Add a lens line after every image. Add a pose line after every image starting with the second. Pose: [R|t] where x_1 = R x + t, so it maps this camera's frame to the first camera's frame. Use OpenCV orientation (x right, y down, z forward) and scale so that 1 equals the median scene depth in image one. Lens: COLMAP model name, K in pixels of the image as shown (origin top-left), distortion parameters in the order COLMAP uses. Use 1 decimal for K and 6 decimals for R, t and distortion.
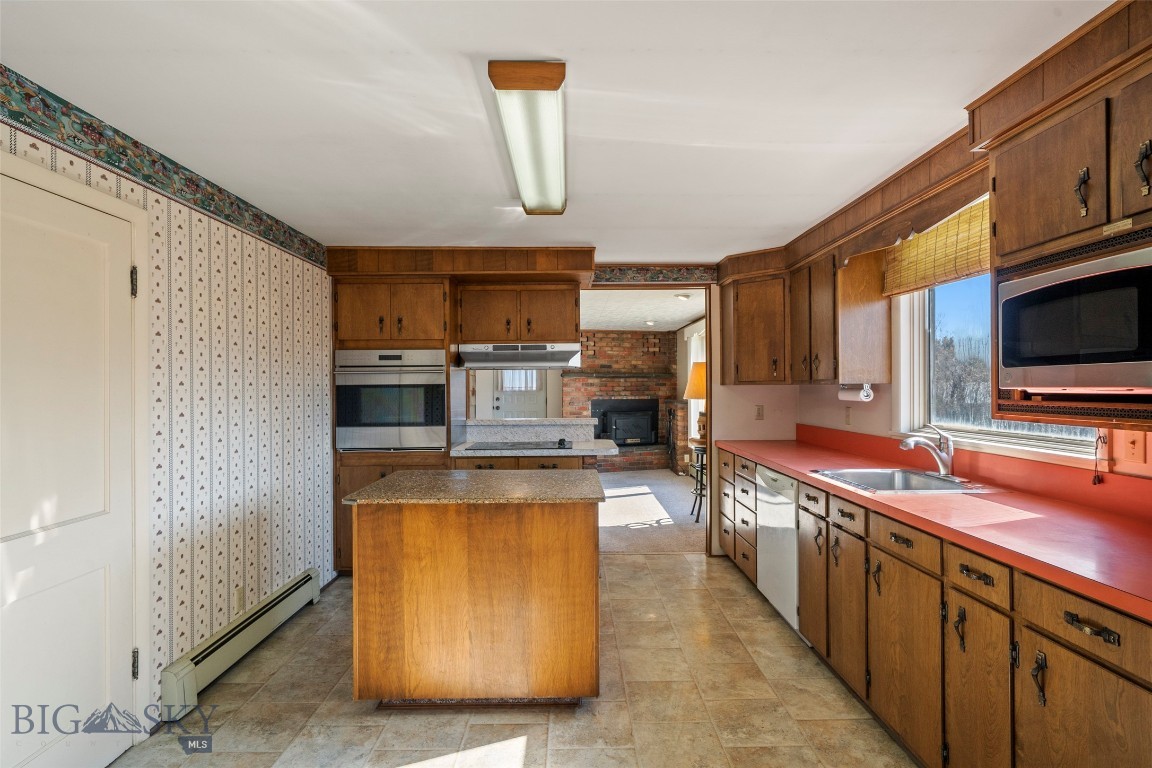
lens RADIAL K [[569.0, 0, 576.0], [0, 569.0, 384.0], [0, 0, 1]] dist [-0.004105, -0.000119]
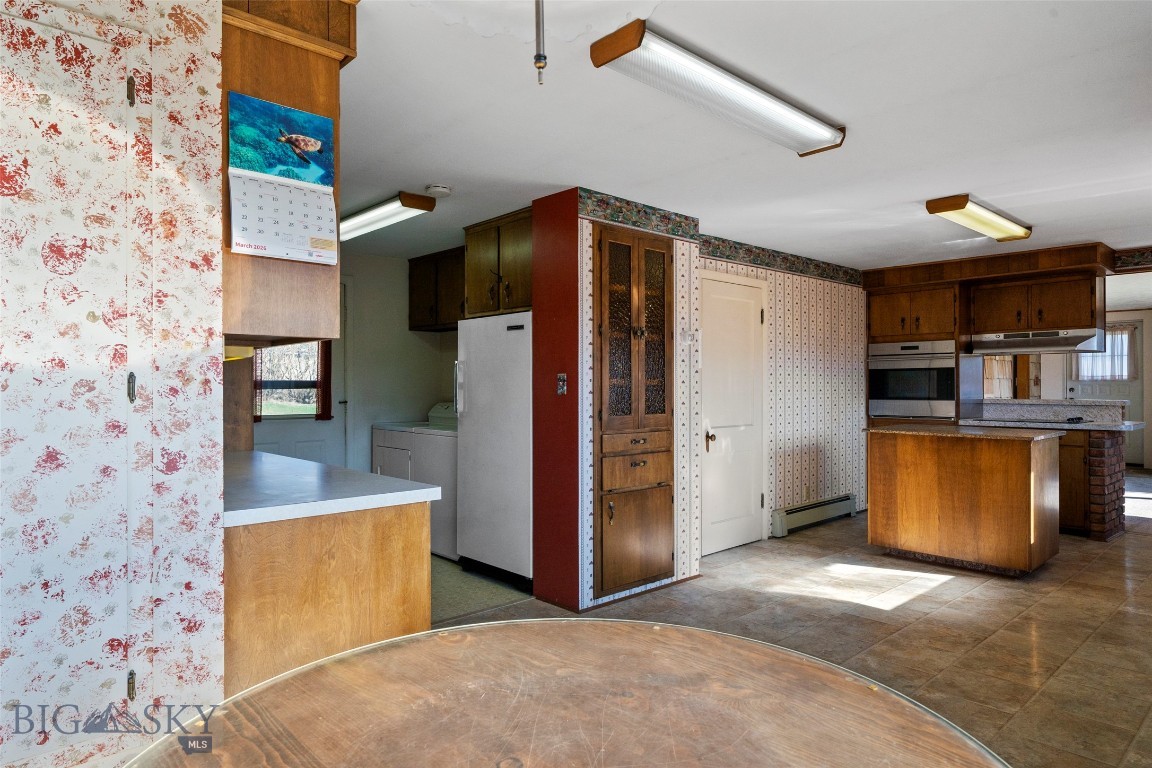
lens RADIAL K [[693.1, 0, 576.0], [0, 693.1, 384.0], [0, 0, 1]] dist [0.019374, -0.003960]
pose [[0.669361, 0.004304, -0.742925, 0.336848], [0.000037, 0.999983, 0.005827, 0.026384], [0.742937, -0.003927, 0.669349, -0.623355]]
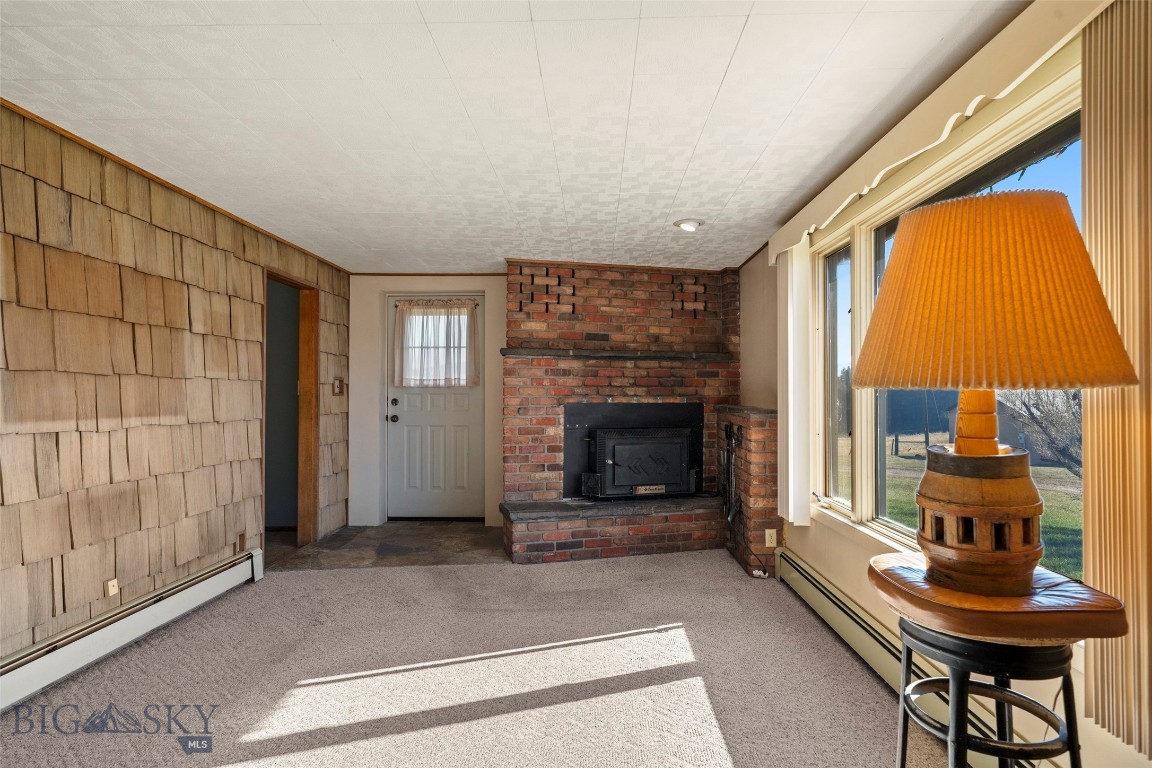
lens RADIAL K [[615.3, 0, 576.0], [0, 615.3, 384.0], [0, 0, 1]] dist [-0.000173, -0.000019]
pose [[0.999048, 0.005701, -0.043243, 0.124150], [-0.006191, 0.999918, -0.011208, 0.035108], [0.043175, 0.011465, 0.999002, 0.996998]]
